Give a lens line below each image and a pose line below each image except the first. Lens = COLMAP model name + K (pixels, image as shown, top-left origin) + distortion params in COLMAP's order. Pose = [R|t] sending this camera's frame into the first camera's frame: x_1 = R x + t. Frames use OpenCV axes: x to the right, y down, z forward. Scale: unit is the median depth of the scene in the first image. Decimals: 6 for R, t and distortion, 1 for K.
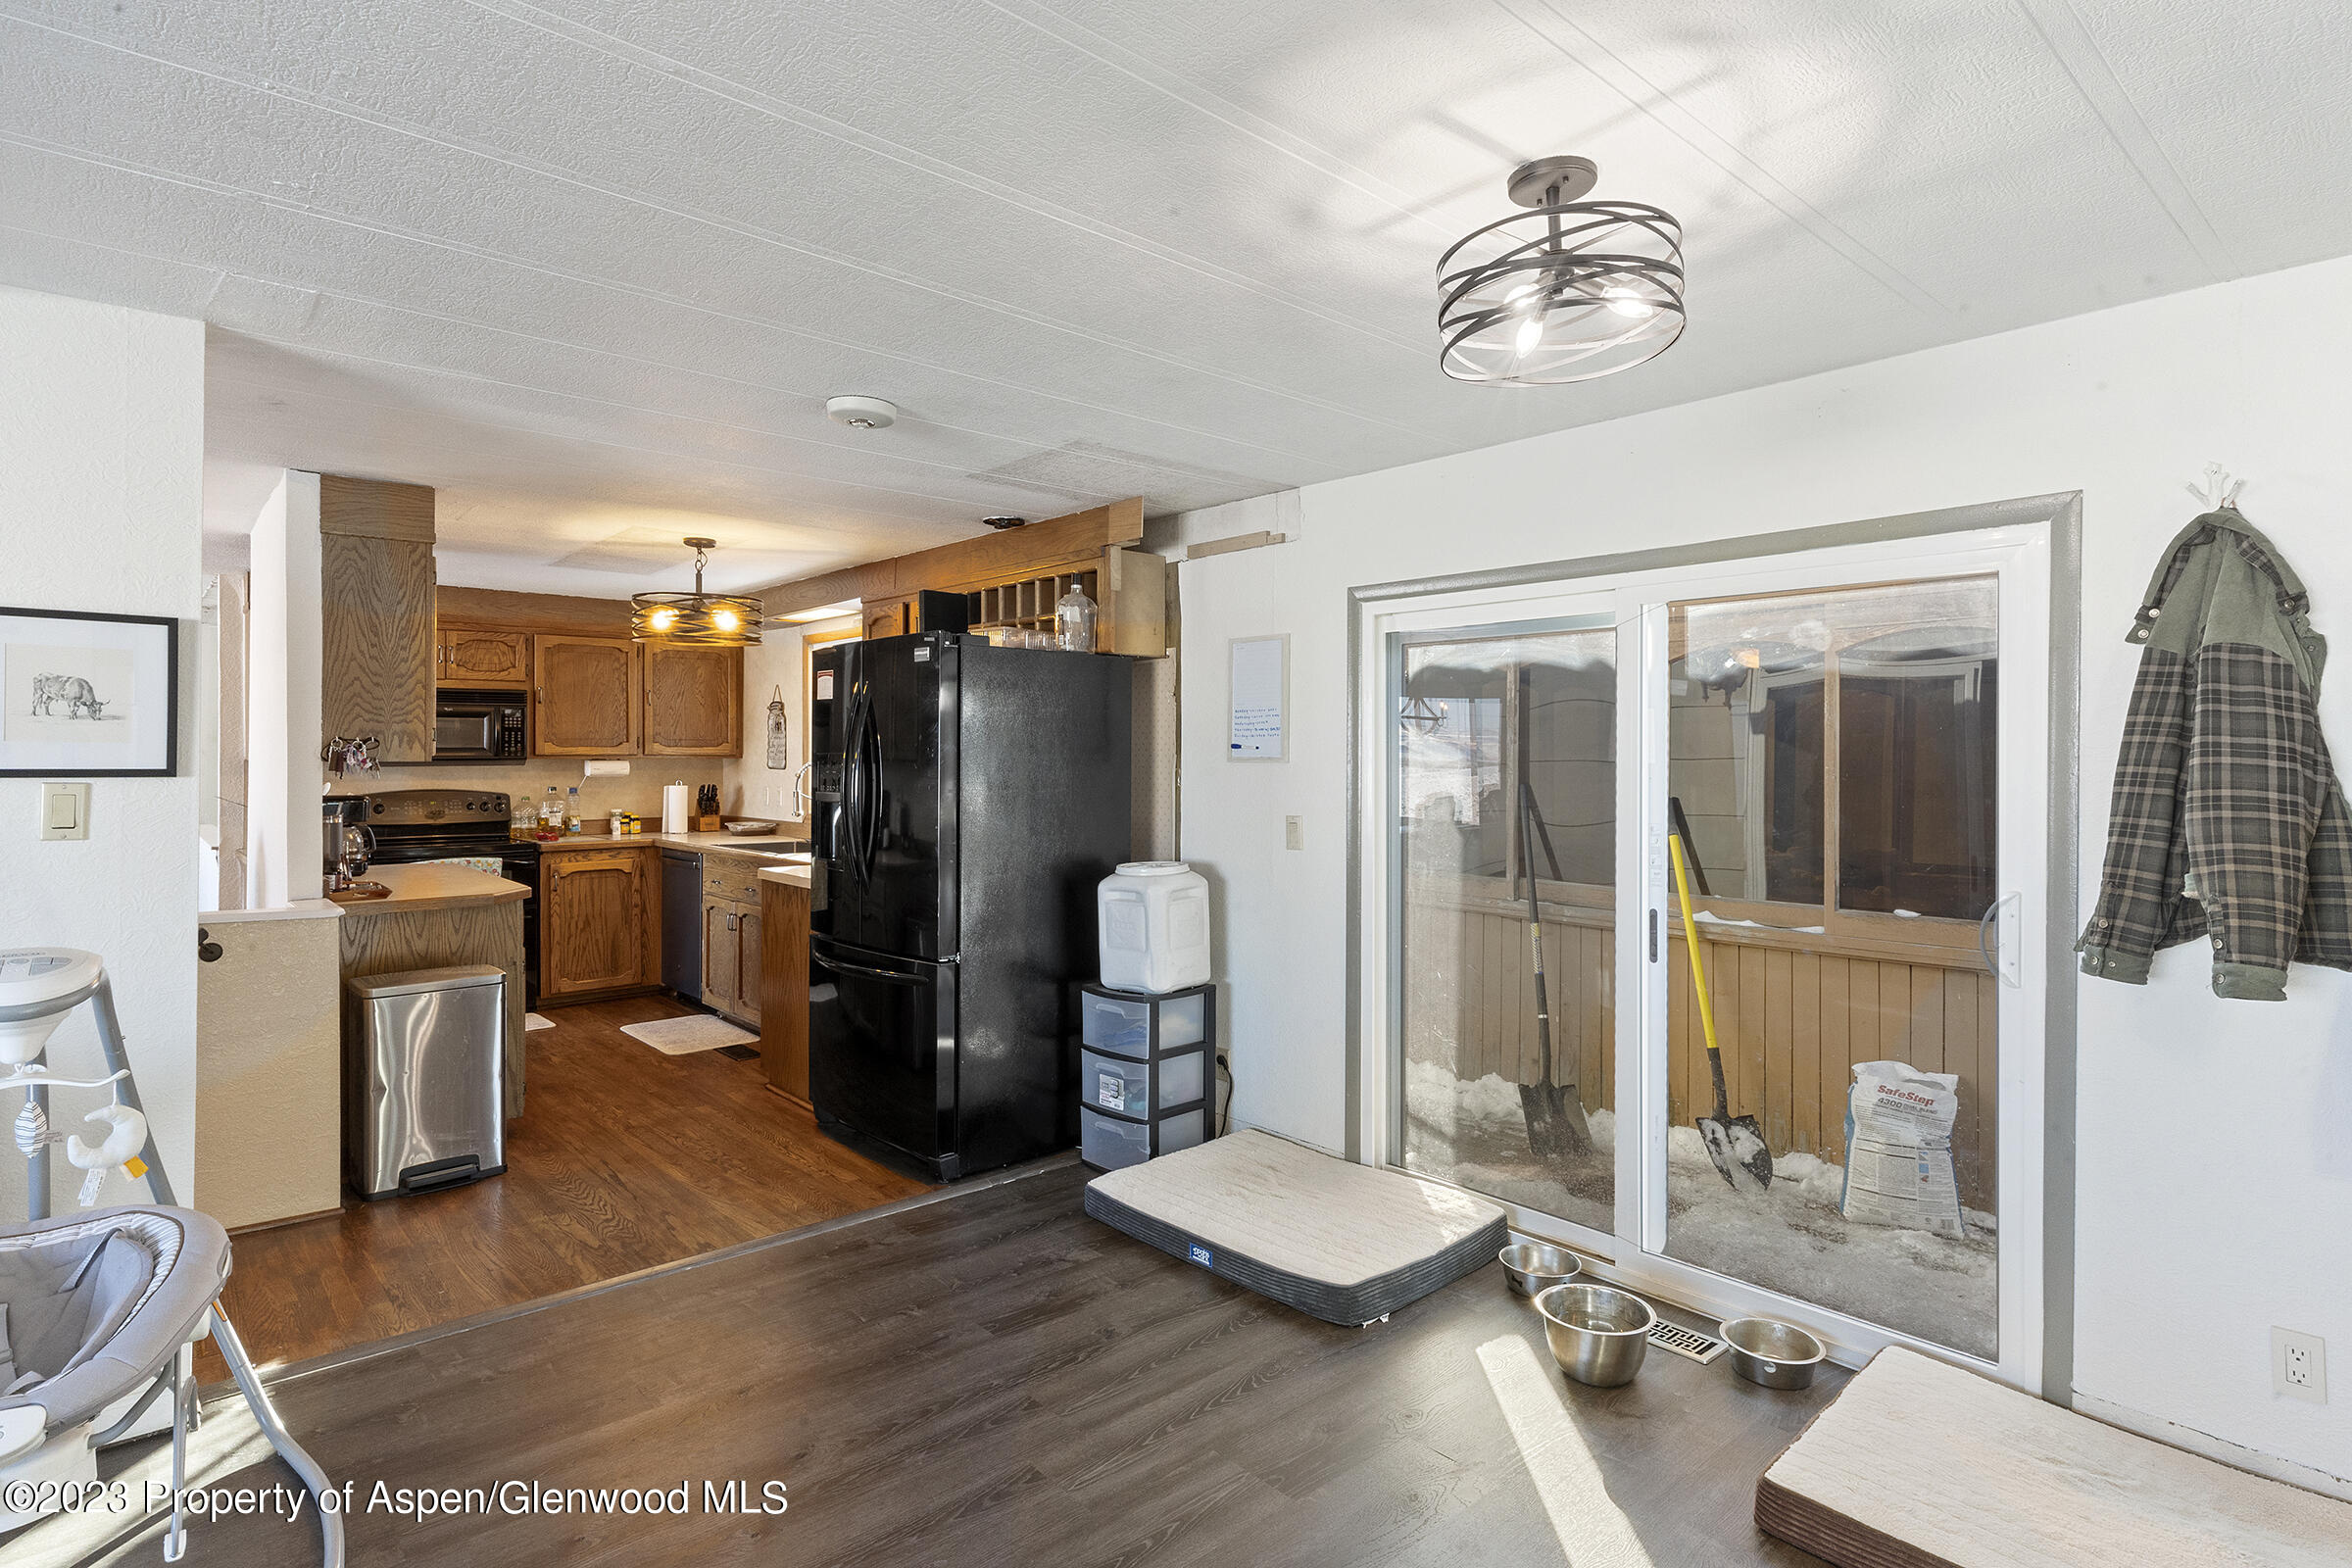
lens RADIAL K [[1185.0, 0, 1142.0], [0, 1185.0, 755.5], [0, 0, 1]] dist [0.012170, -0.006207]
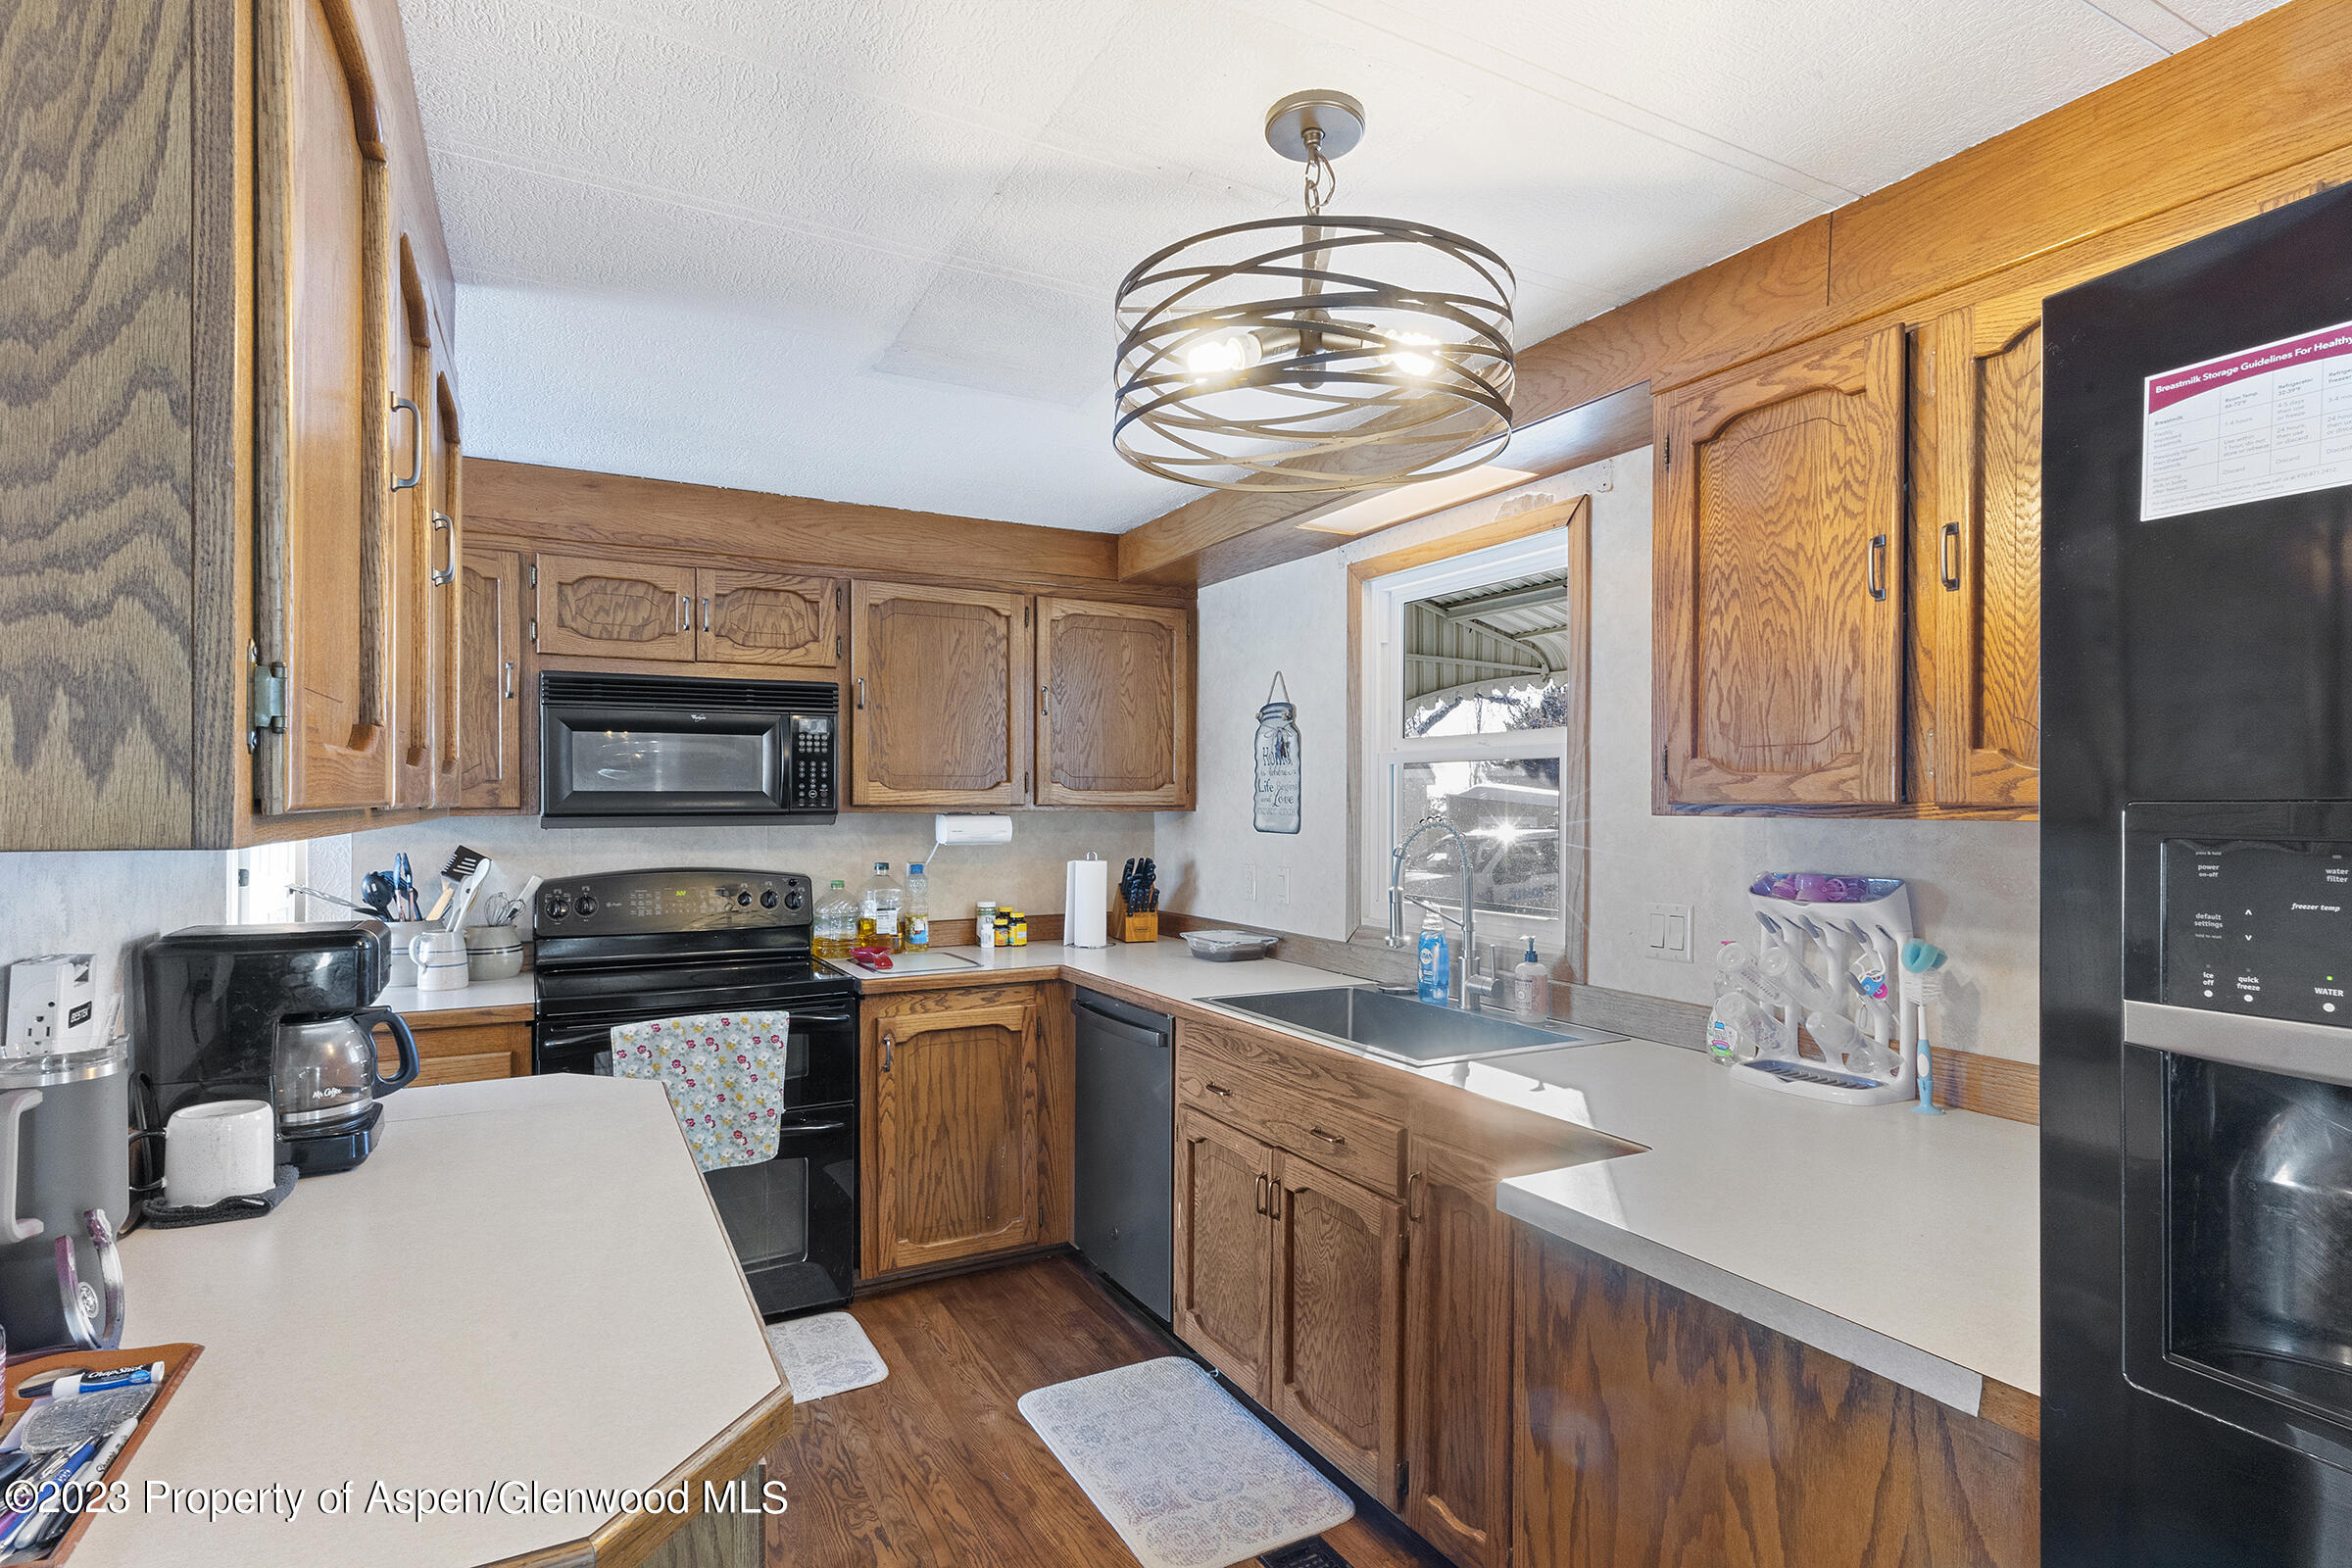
lens RADIAL K [[1185.0, 0, 1178.7], [0, 1185.0, 801.3], [0, 0, 1]] dist [0.012170, -0.006207]
pose [[0.976688, -0.000659, -0.214663, -0.247729], [0.000052, 0.999996, -0.002835, -0.000765], [0.214664, 0.002758, 0.976684, 0.500301]]
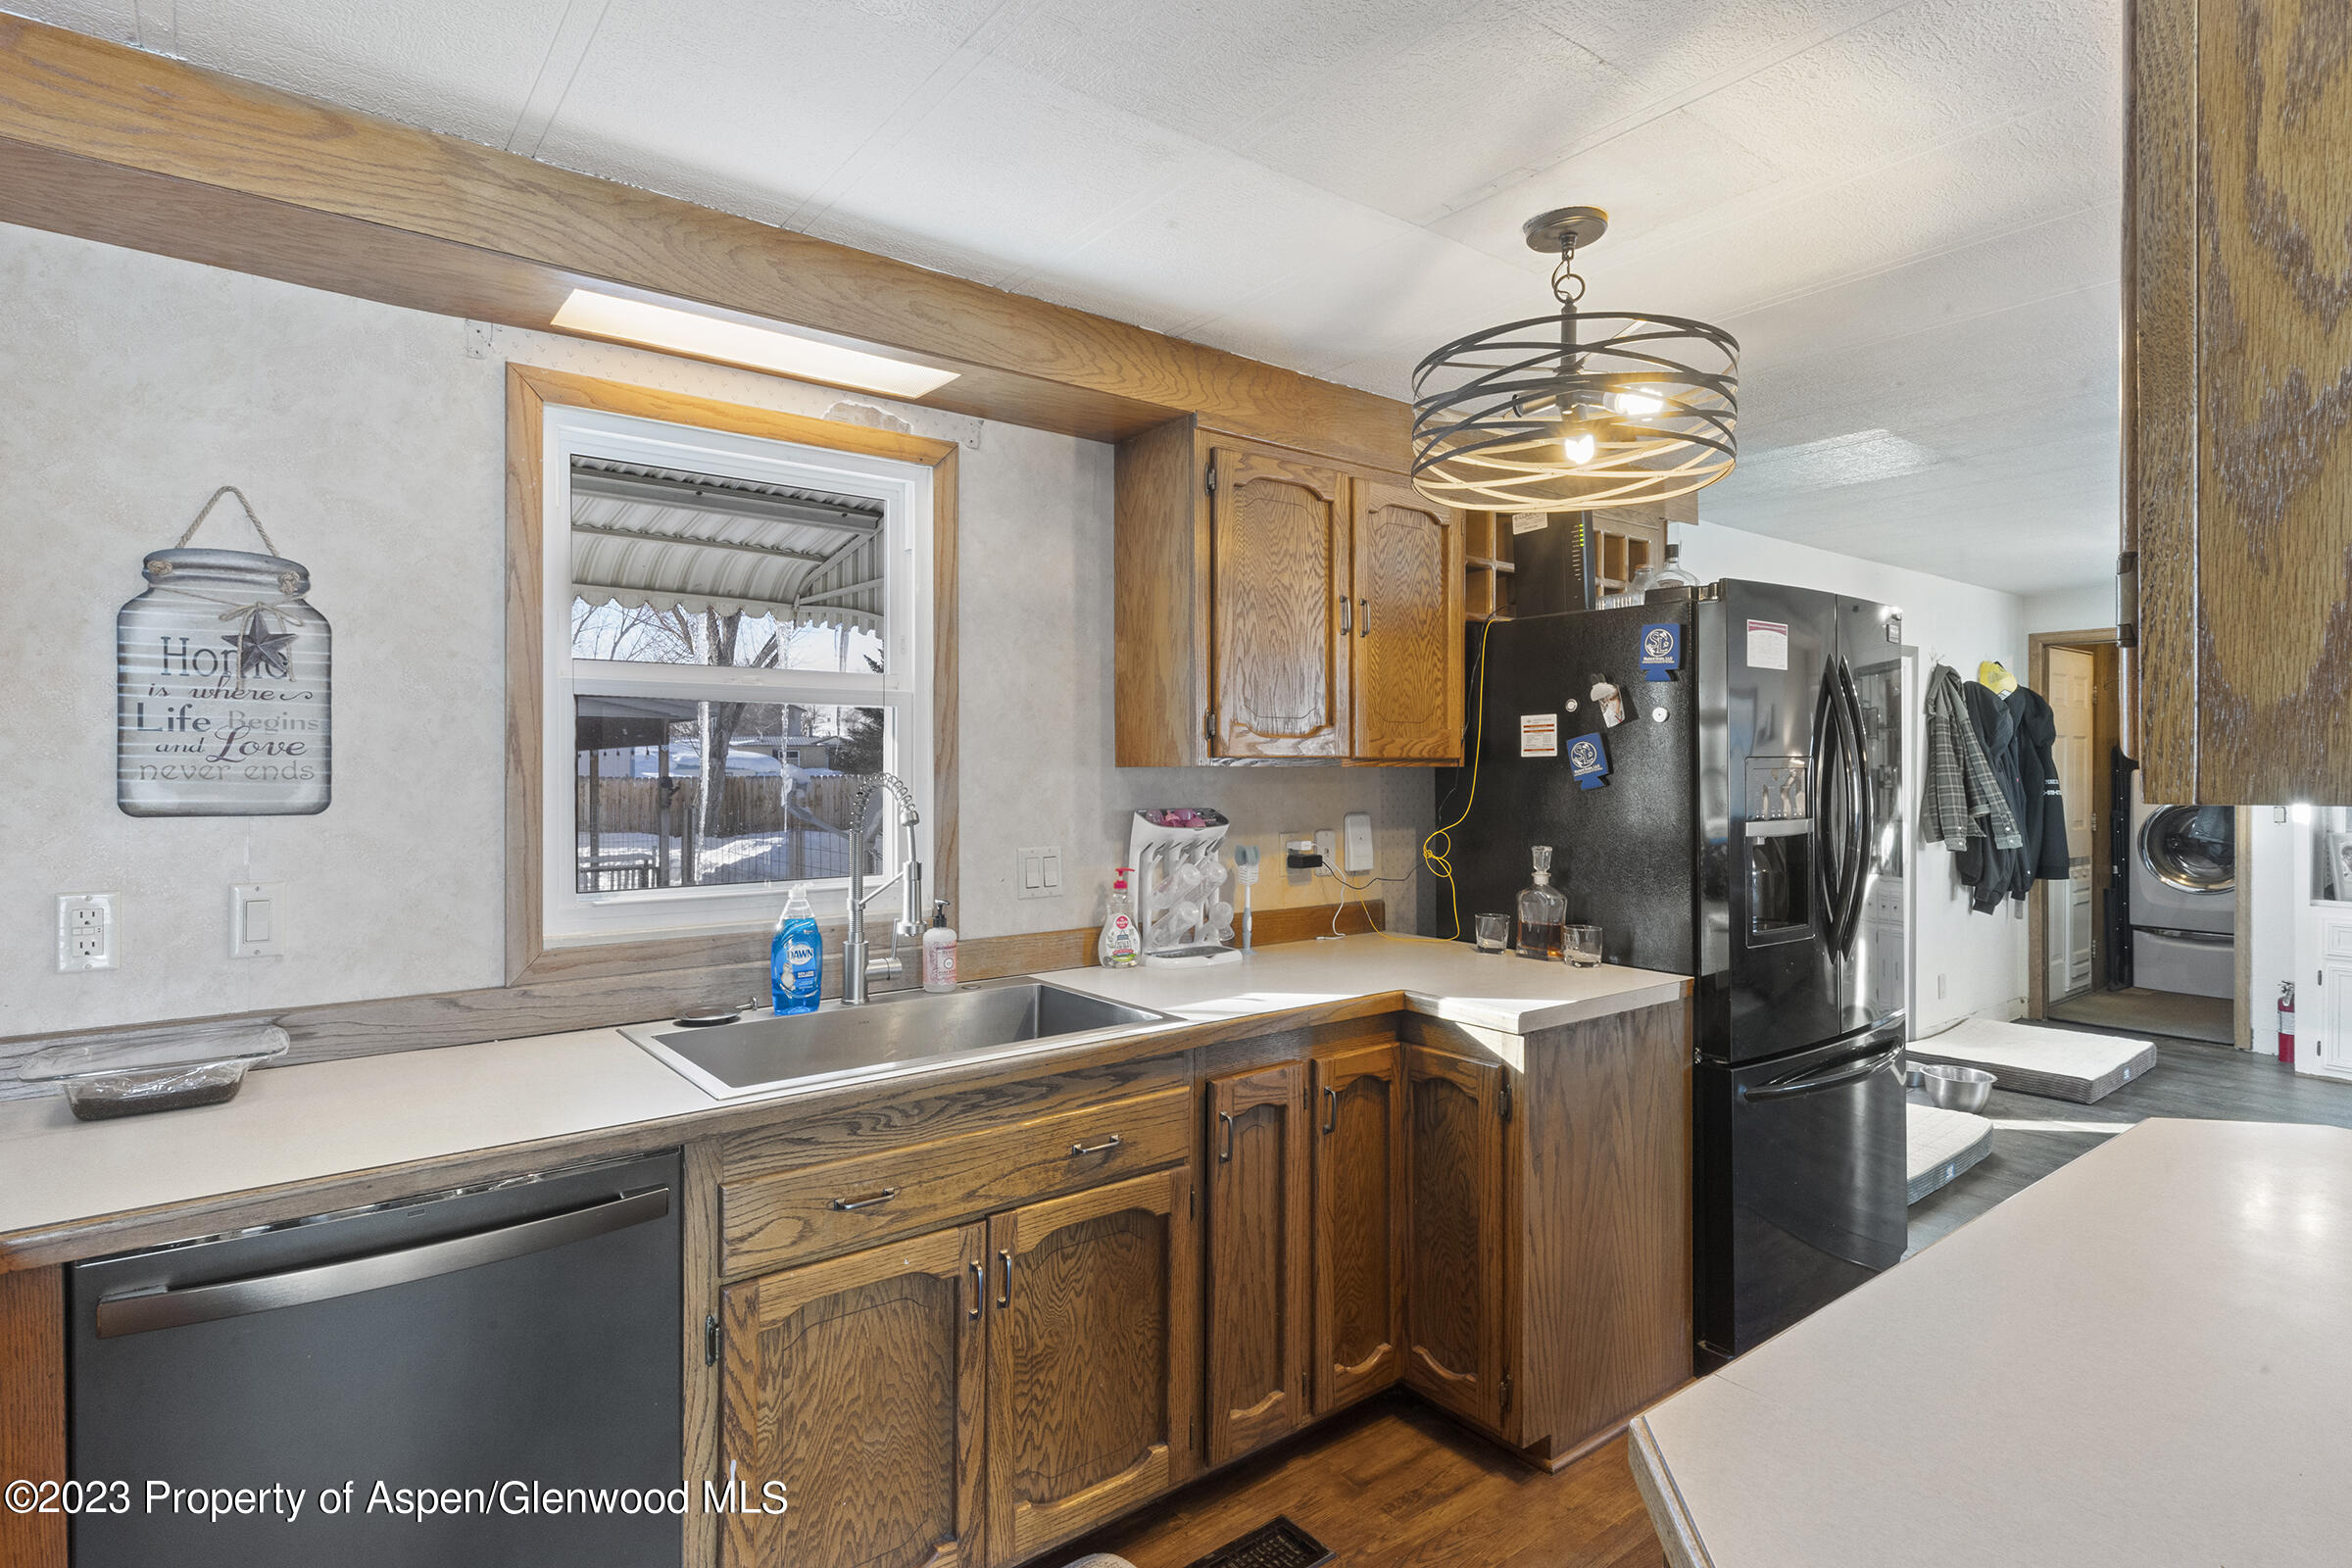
lens RADIAL K [[1185.0, 0, 1177.4], [0, 1185.0, 764.7], [0, 0, 1]] dist [0.012170, -0.006207]
pose [[0.052392, -0.003066, 0.998622, -0.574792], [0.001719, 0.999994, 0.002980, 0.000178], [-0.998625, 0.001561, 0.052397, 0.813173]]
